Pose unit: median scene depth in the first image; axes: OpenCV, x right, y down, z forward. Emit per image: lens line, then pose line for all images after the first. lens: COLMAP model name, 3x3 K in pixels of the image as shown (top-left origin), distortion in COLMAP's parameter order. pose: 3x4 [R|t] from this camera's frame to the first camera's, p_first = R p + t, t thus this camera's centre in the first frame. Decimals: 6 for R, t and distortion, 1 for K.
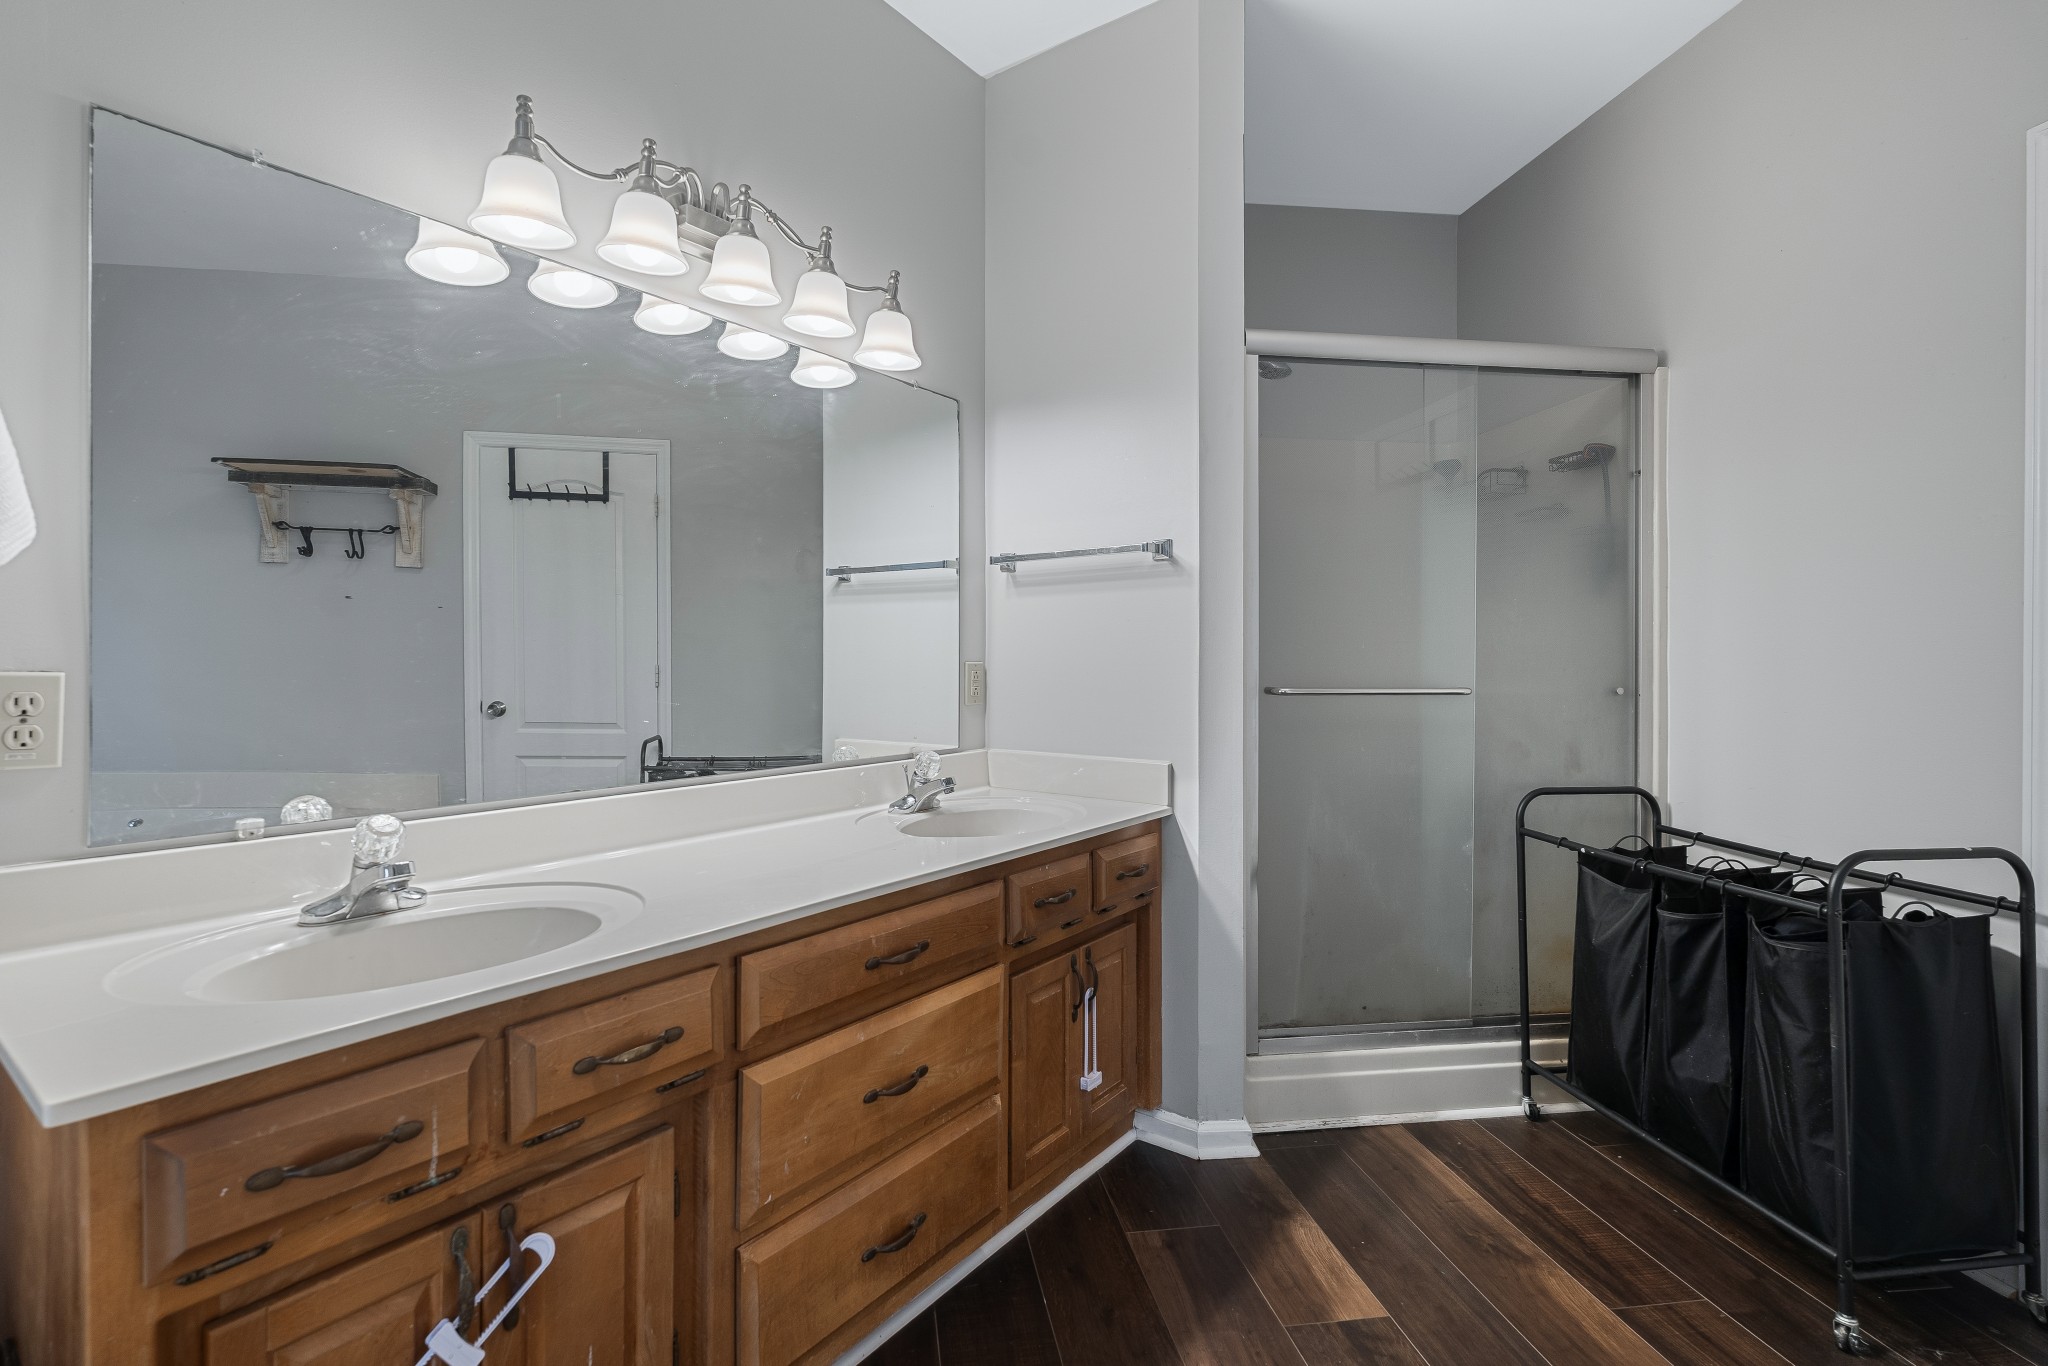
lens RADIAL K [[951.6, 0, 1022.5], [0, 951.6, 658.2], [0, 0, 1]] dist [0.000466, -0.000762]
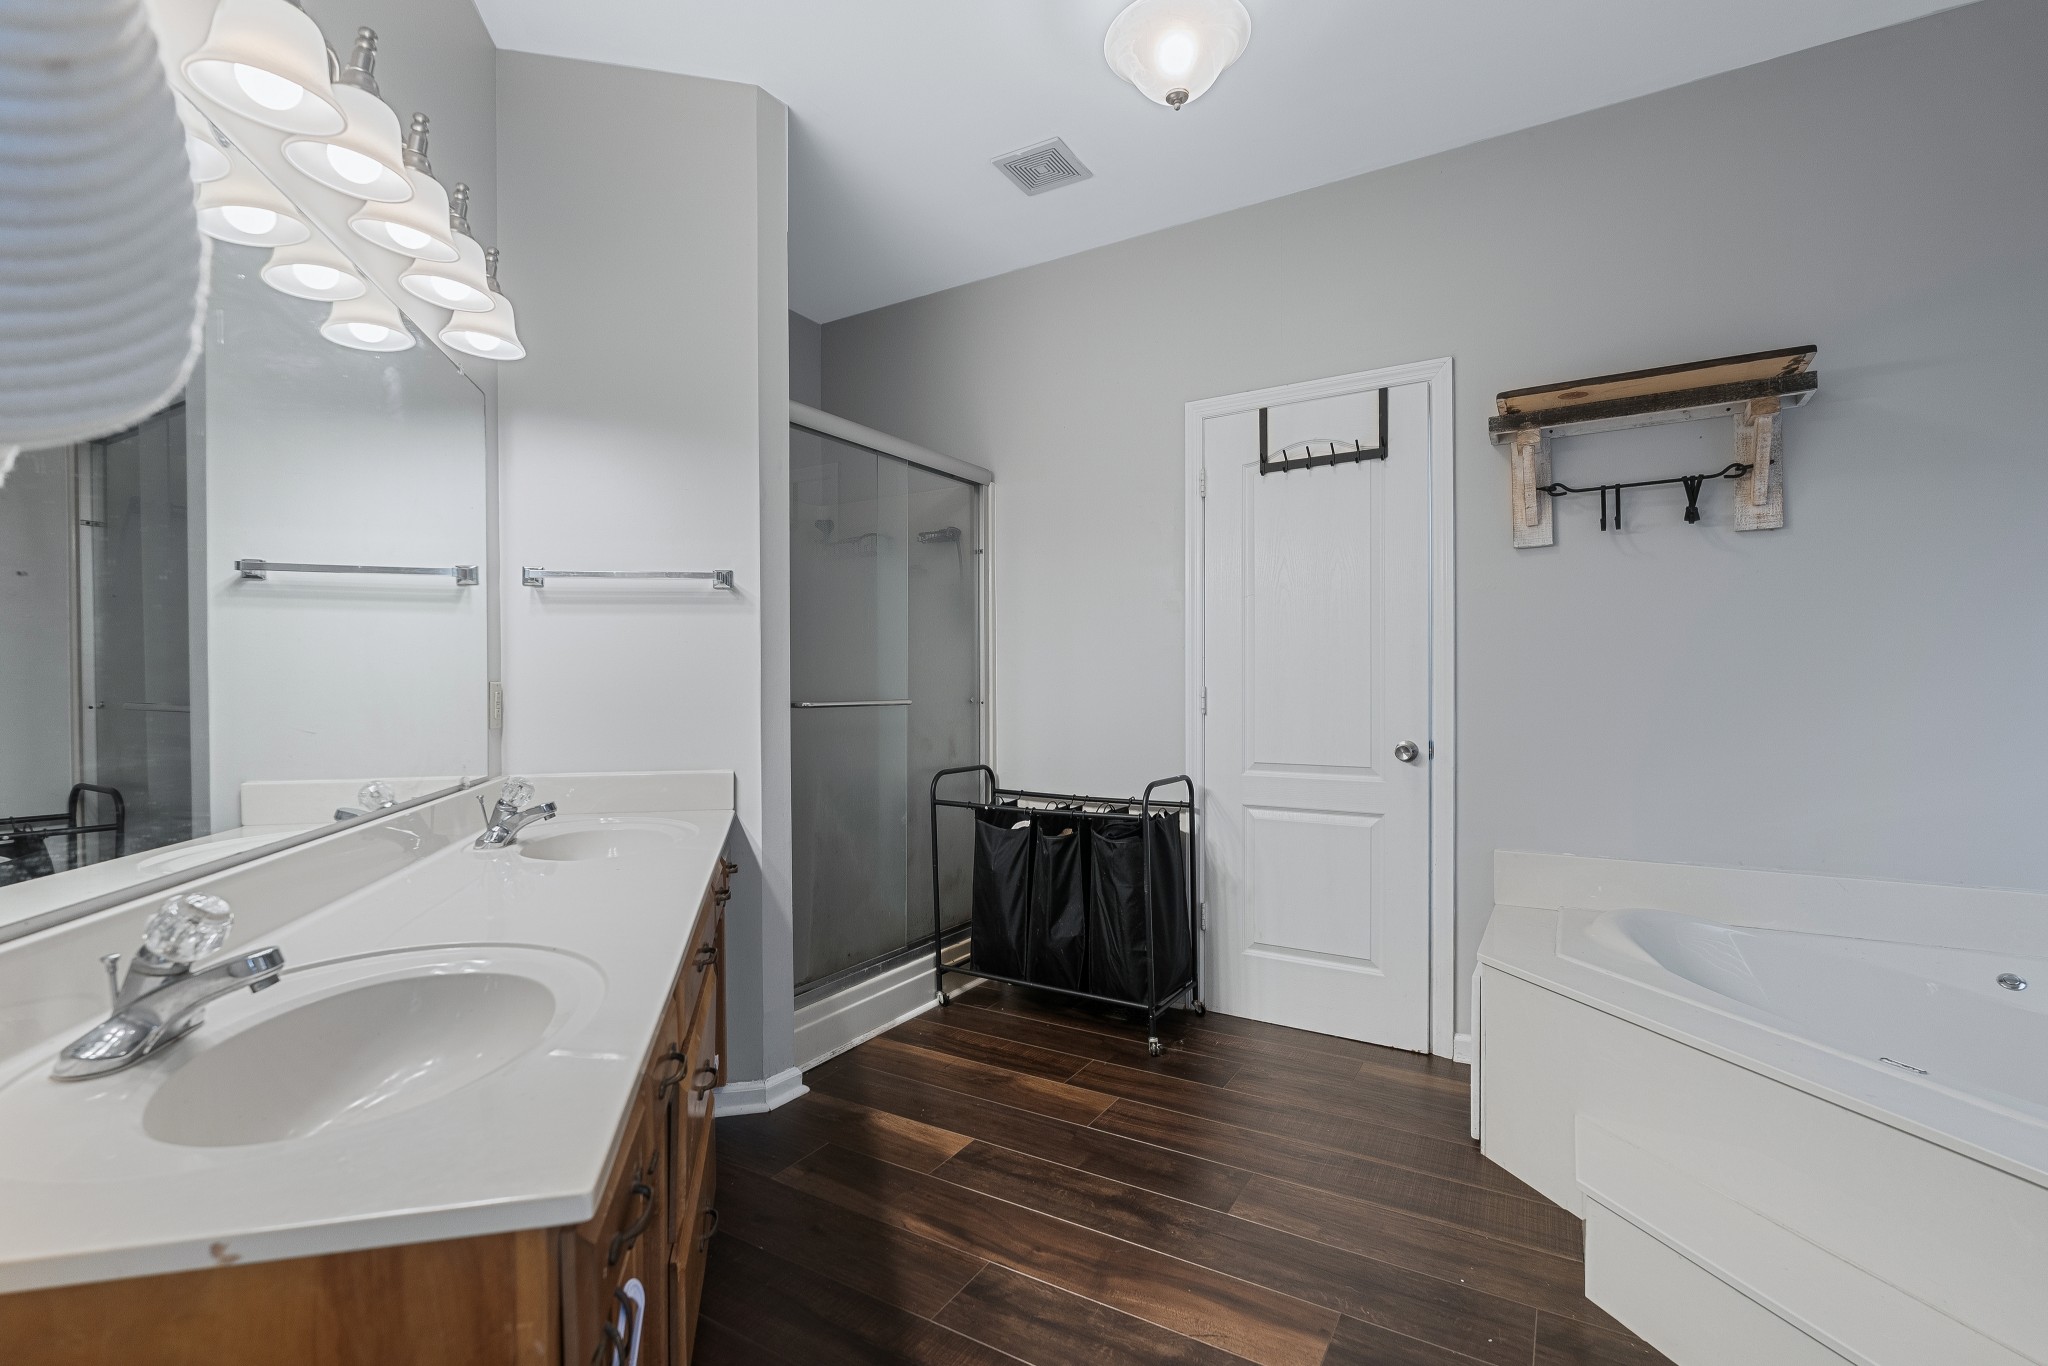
lens RADIAL K [[908.3, 0, 1018.8], [0, 908.3, 689.1], [0, 0, 1]] dist [0.002219, 0.000651]
pose [[0.642764, -0.010297, 0.765995, -0.439929], [0.003526, 0.999939, 0.010483, 0.003995], [-0.766056, -0.004037, 0.642761, 0.058573]]
